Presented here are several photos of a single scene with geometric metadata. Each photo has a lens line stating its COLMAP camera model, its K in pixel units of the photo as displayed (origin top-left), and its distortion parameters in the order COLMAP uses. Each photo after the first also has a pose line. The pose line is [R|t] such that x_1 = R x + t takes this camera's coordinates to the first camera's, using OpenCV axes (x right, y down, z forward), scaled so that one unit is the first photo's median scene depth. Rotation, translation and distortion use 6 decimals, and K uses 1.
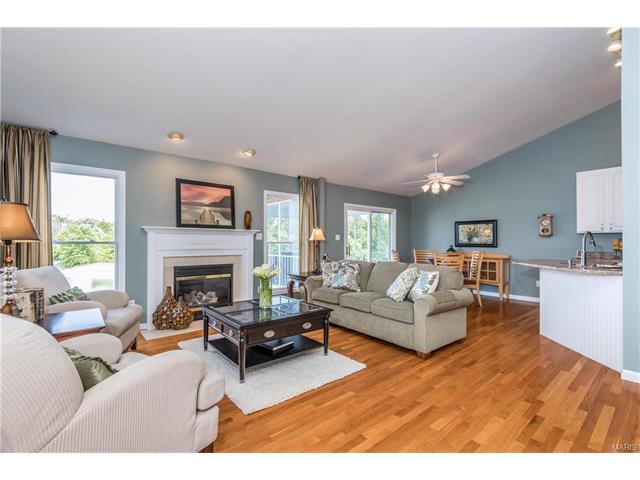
lens RADIAL K [[291.0, 0, 322.0], [0, 291.0, 240.7], [0, 0, 1]] dist [0.010650, -0.000367]
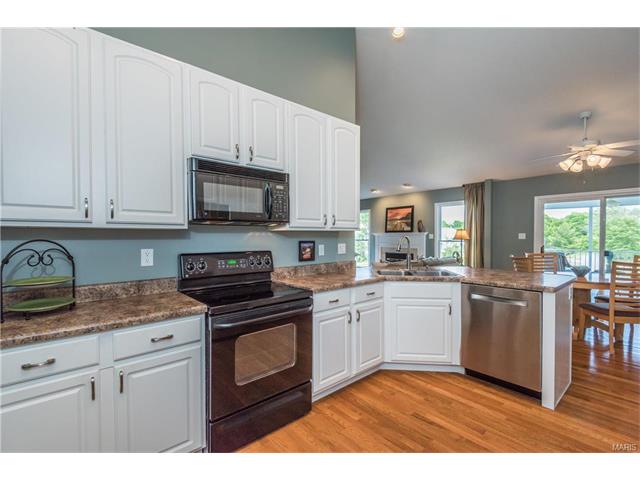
lens RADIAL K [[291.0, 0, 322.0], [0, 291.0, 240.7], [0, 0, 1]] dist [0.010650, -0.000367]
pose [[0.016678, 0.016043, -0.999732, 1.309948], [0.010139, 0.999817, 0.016214, -0.024213], [0.999809, -0.010407, 0.016513, 0.472761]]
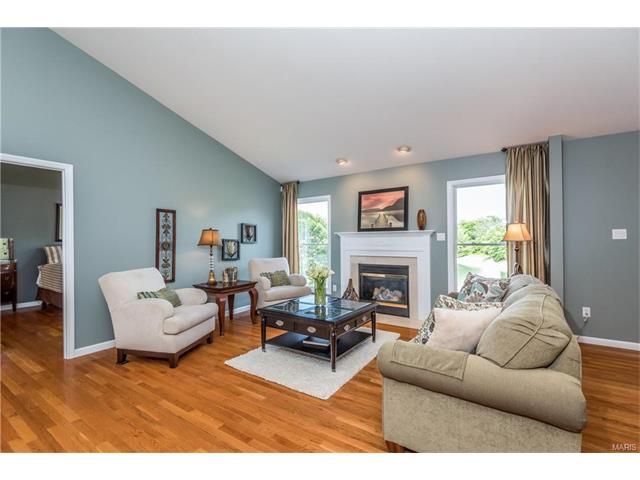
lens RADIAL K [[291.0, 0, 322.0], [0, 291.0, 240.7], [0, 0, 1]] dist [0.010650, -0.000367]
pose [[0.283356, -0.004499, -0.959004, 0.556240], [0.016083, 0.999871, 0.000061, -0.010149], [0.958880, -0.015441, 0.283392, 0.449905]]
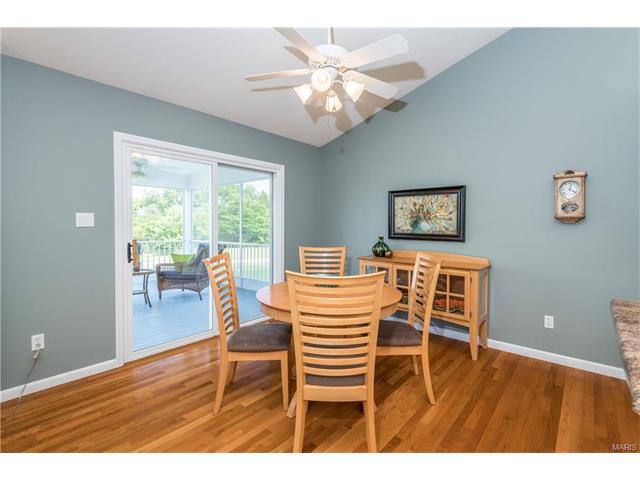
lens RADIAL K [[298.7, 0, 334.0], [0, 298.7, 232.5], [0, 0, 1]] dist [0.022128, -0.000403]
pose [[0.983258, -0.001227, 0.182214, 0.401953], [-0.004976, 0.999423, 0.033586, -0.012300], [-0.182151, -0.033930, 0.982685, 0.752954]]
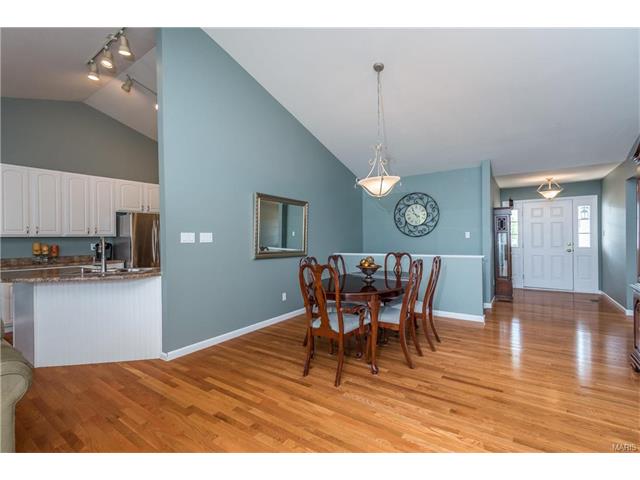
lens RADIAL K [[293.0, 0, 317.1], [0, 293.0, 238.5], [0, 0, 1]] dist [0.044802, -0.029621]
pose [[-0.247819, 0.003104, 0.968801, -0.169650], [0.007039, 0.999974, -0.001404, -0.014091], [-0.968781, 0.006472, -0.247835, 0.389166]]
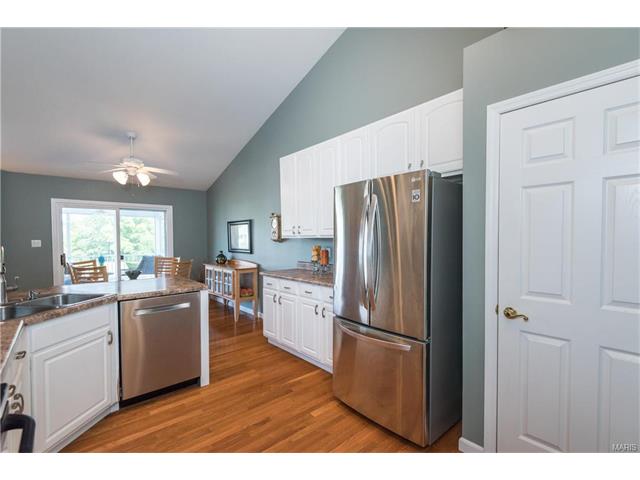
lens RADIAL K [[297.5, 0, 321.7], [0, 297.5, 243.2], [0, 0, 1]] dist [0.015595, -0.011698]
pose [[0.999693, -0.008673, 0.023200, 1.064240], [0.008122, 0.999685, 0.023731, -0.032911], [-0.023398, -0.023535, 0.999449, 0.261294]]
